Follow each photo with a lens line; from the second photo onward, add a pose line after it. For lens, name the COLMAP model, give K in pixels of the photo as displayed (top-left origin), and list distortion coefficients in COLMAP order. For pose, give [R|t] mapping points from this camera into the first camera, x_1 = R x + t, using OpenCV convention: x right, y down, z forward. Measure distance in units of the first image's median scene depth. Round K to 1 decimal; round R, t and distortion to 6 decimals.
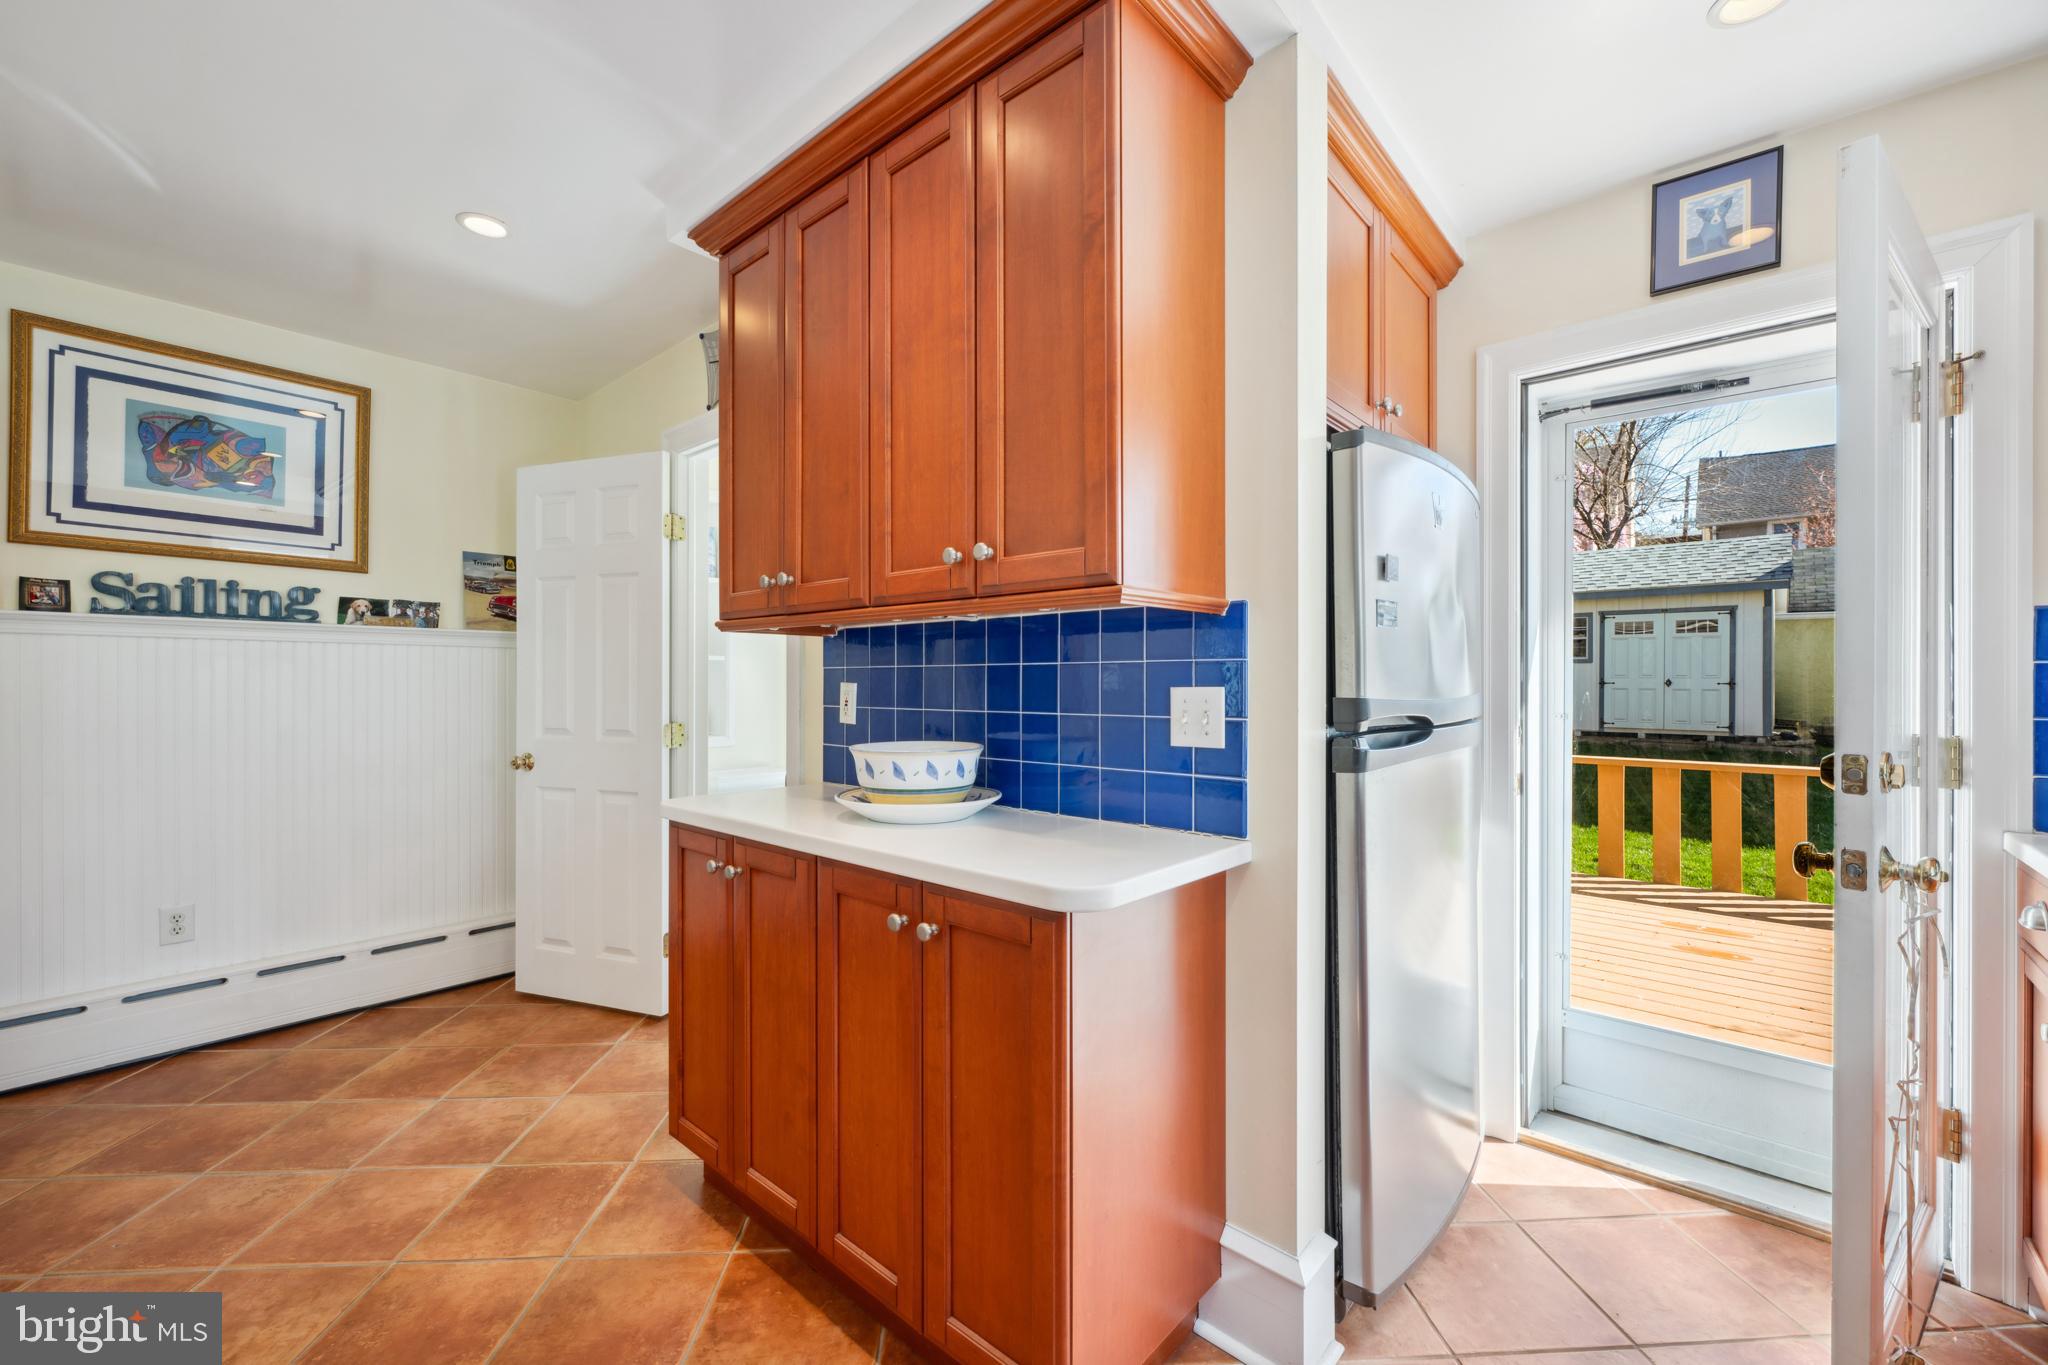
lens RADIAL K [[825.5, 0, 1028.5], [0, 825.5, 683.2], [0, 0, 1]] dist [-0.000900, -0.000016]
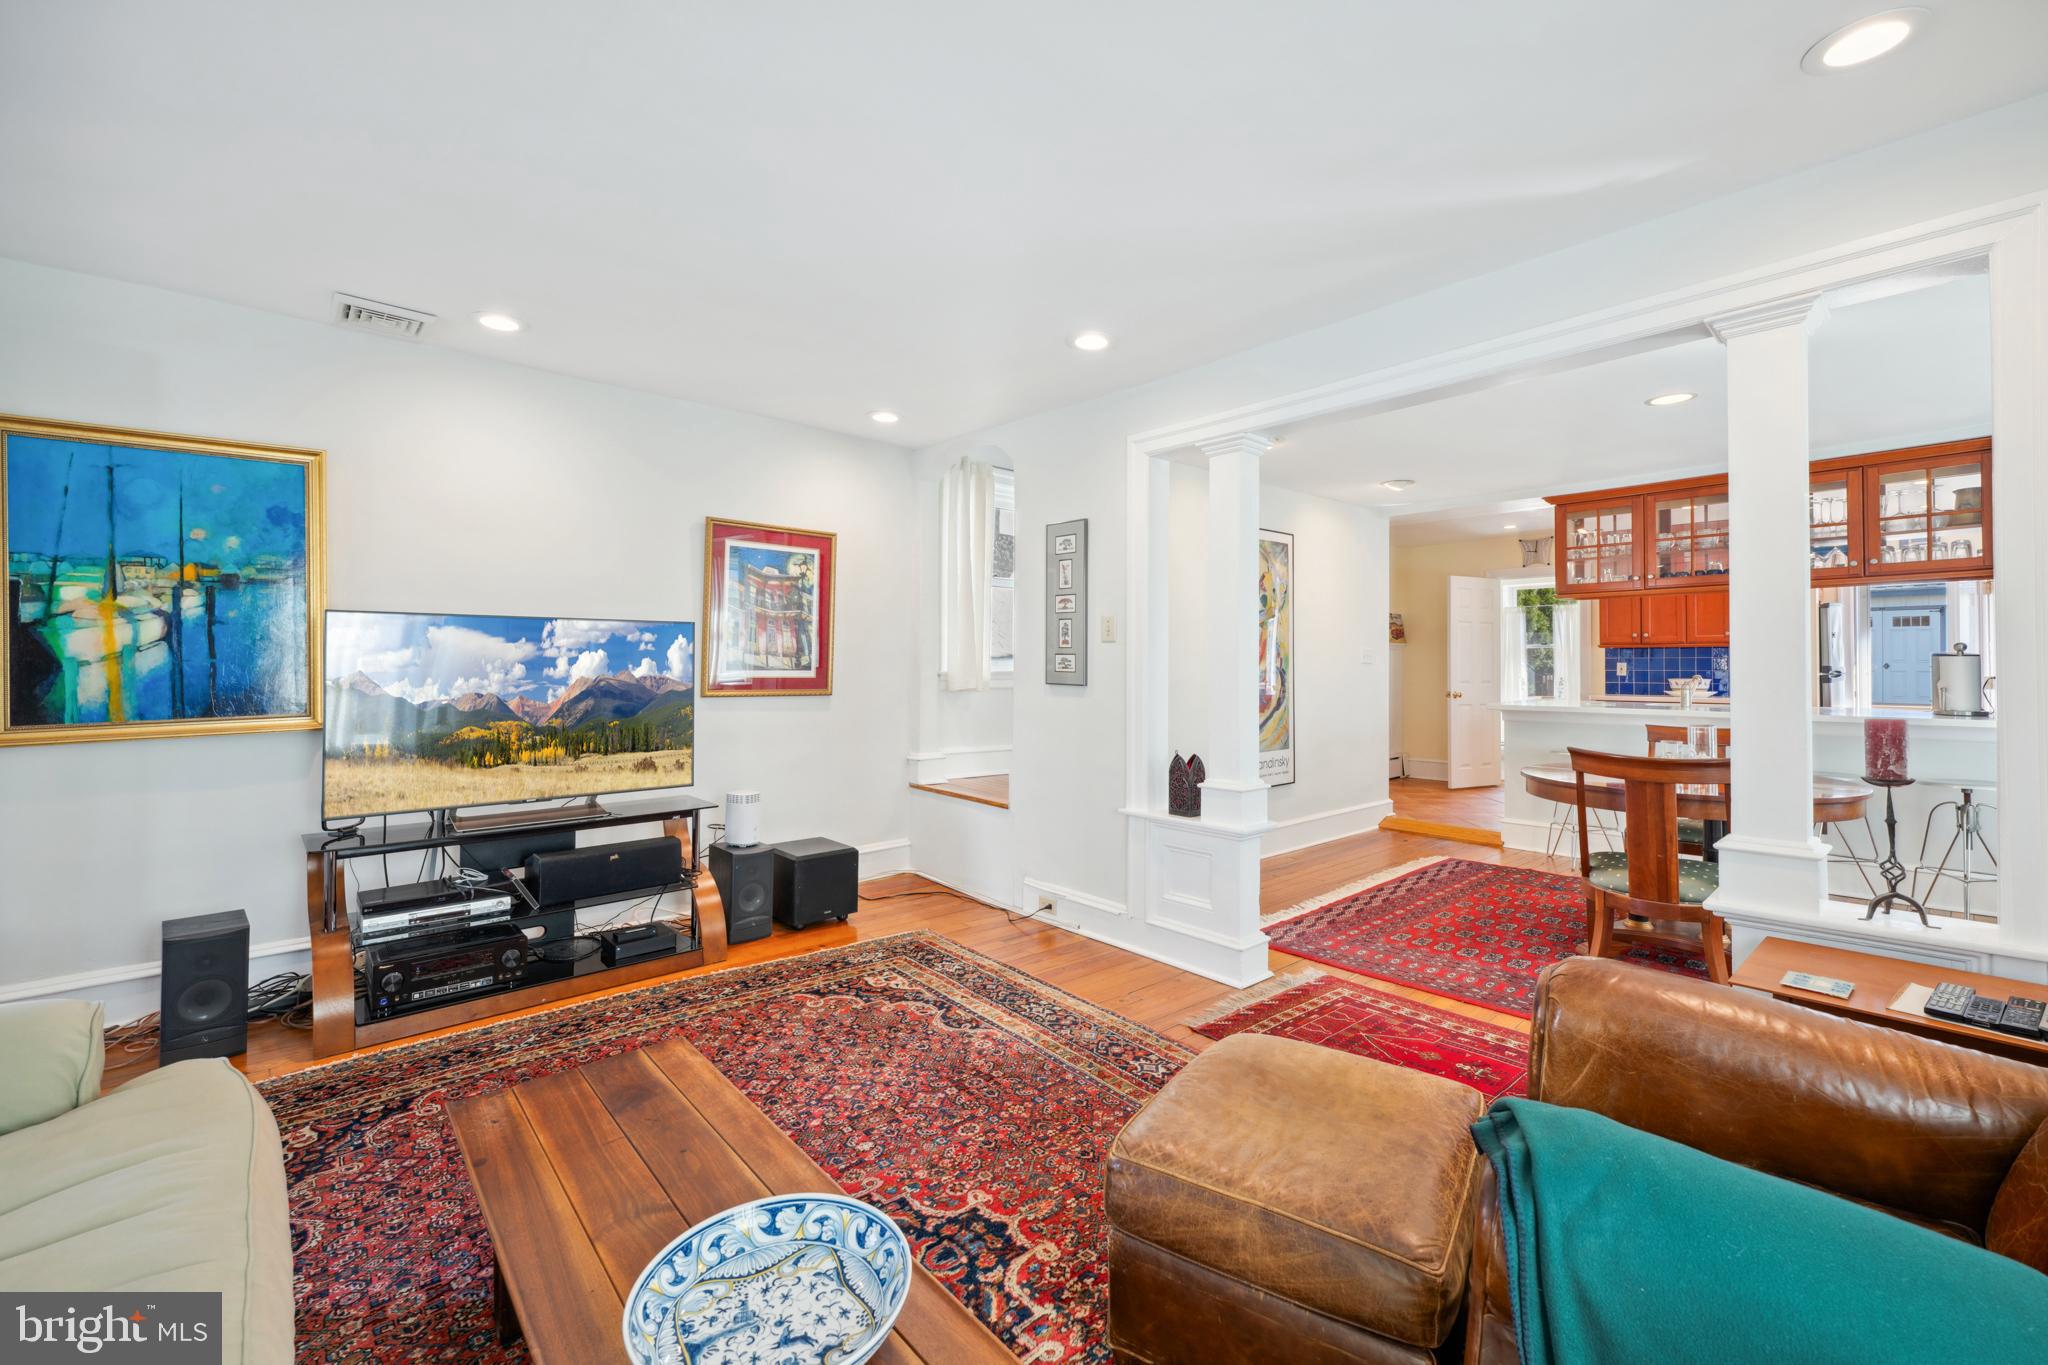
lens RADIAL K [[847.0, 0, 1026.8], [0, 847.0, 667.6], [0, 0, 1]] dist [-0.000561, -0.000233]
pose [[0.992376, 0.001396, -0.123240, -1.922173], [-0.001478, 0.999999, -0.000574, 0.022300], [0.123239, 0.000752, 0.992377, -2.330065]]
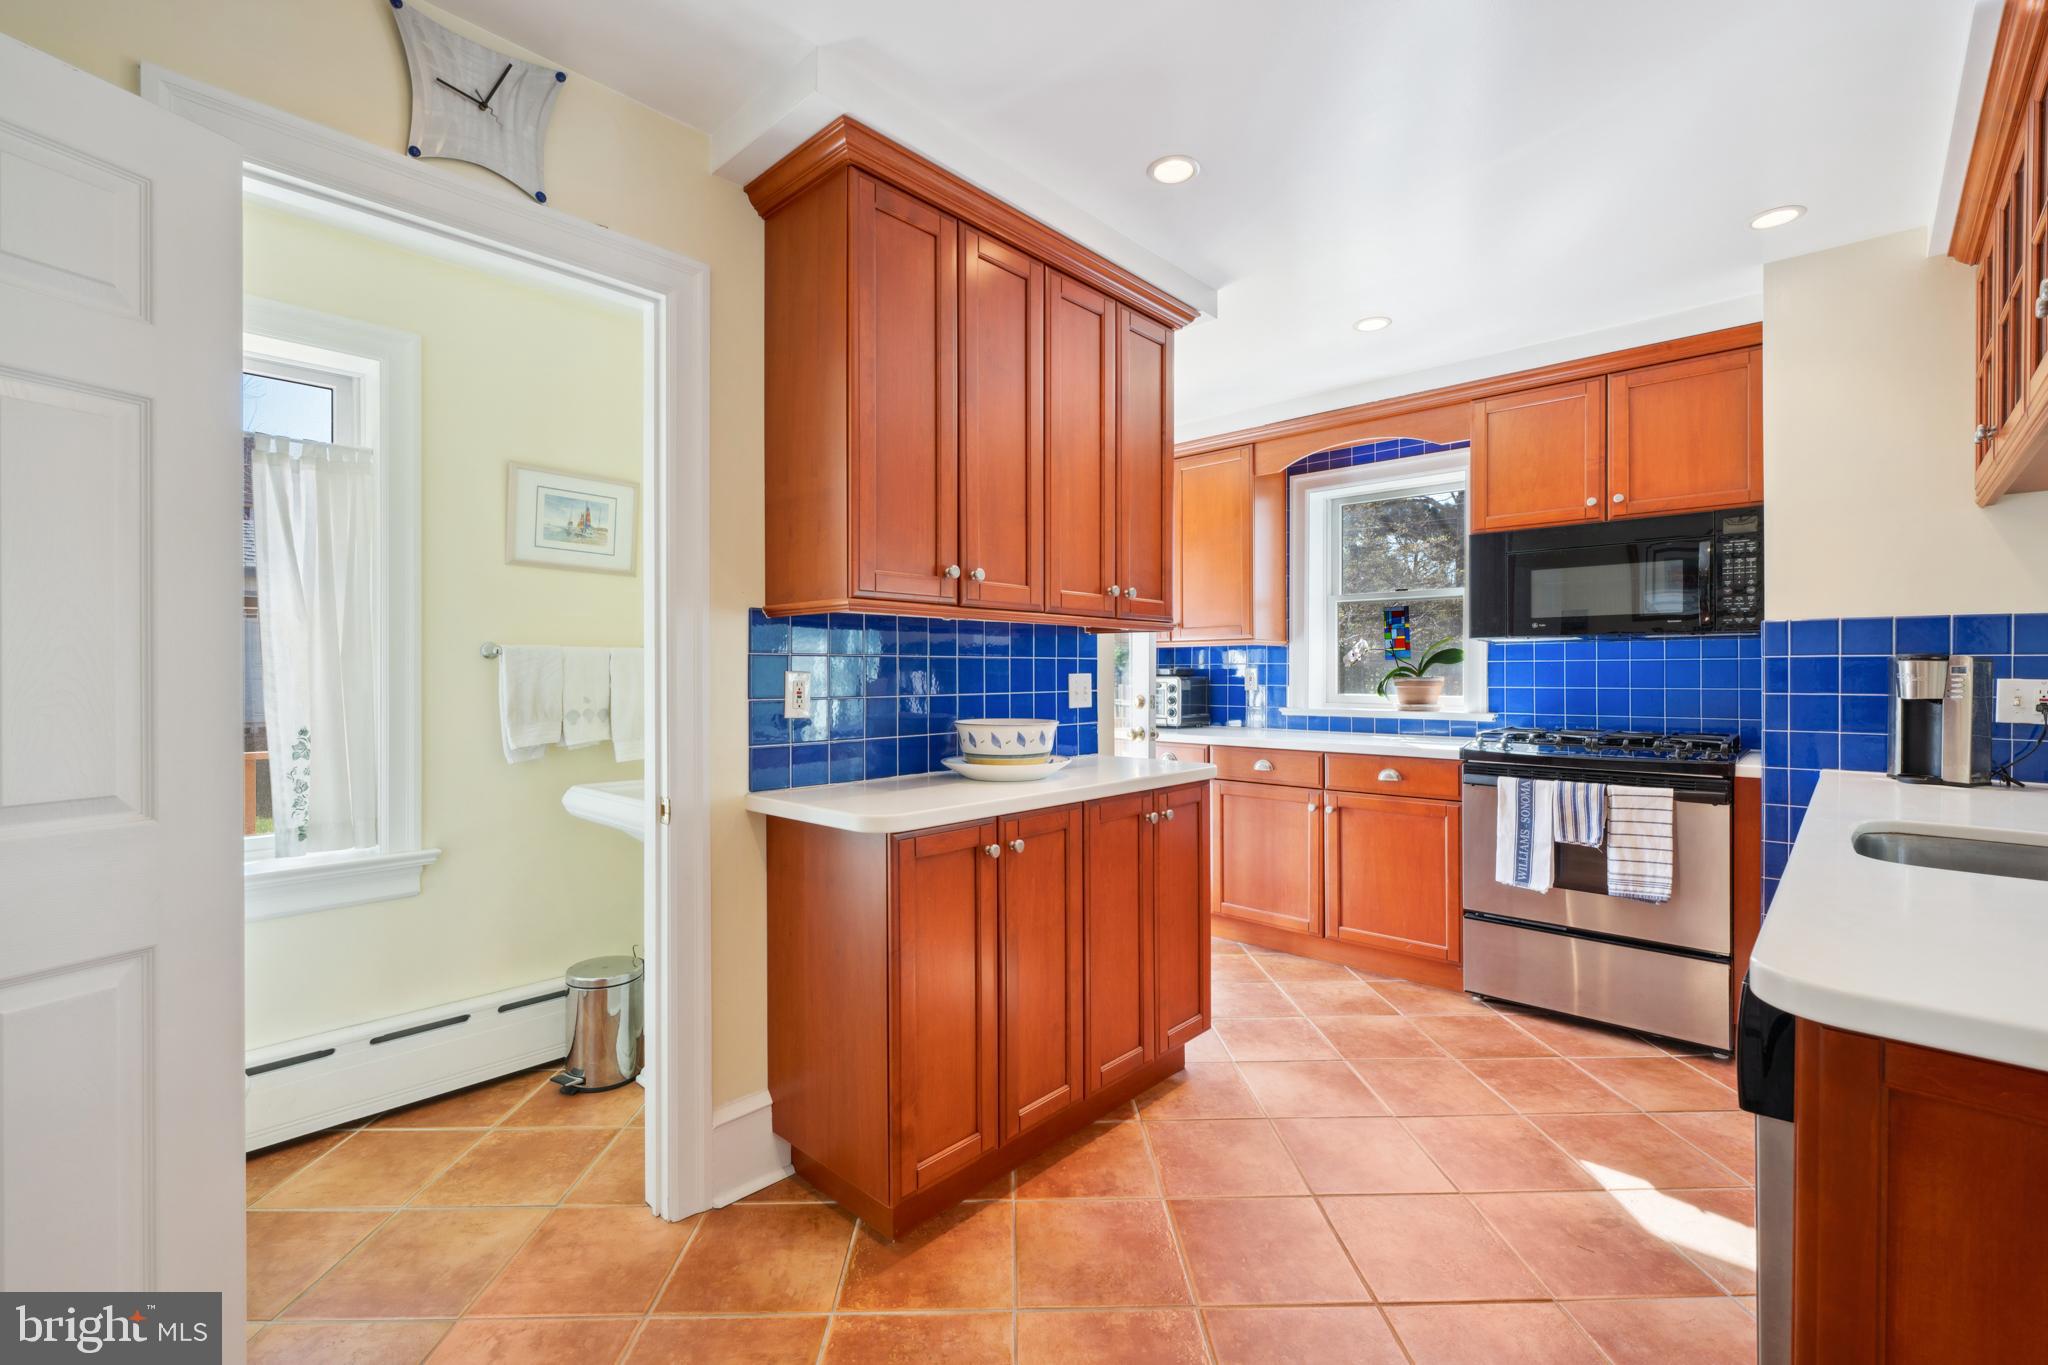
lens RADIAL K [[881.8, 0, 1026.2], [0, 881.8, 674.1], [0, 0, 1]] dist [-0.001131, 0.000131]
pose [[0.030304, -0.004464, 0.999531, -1.047655], [0.003454, 0.999985, 0.004362, -0.001143], [-0.999535, 0.003320, 0.030319, 0.659022]]
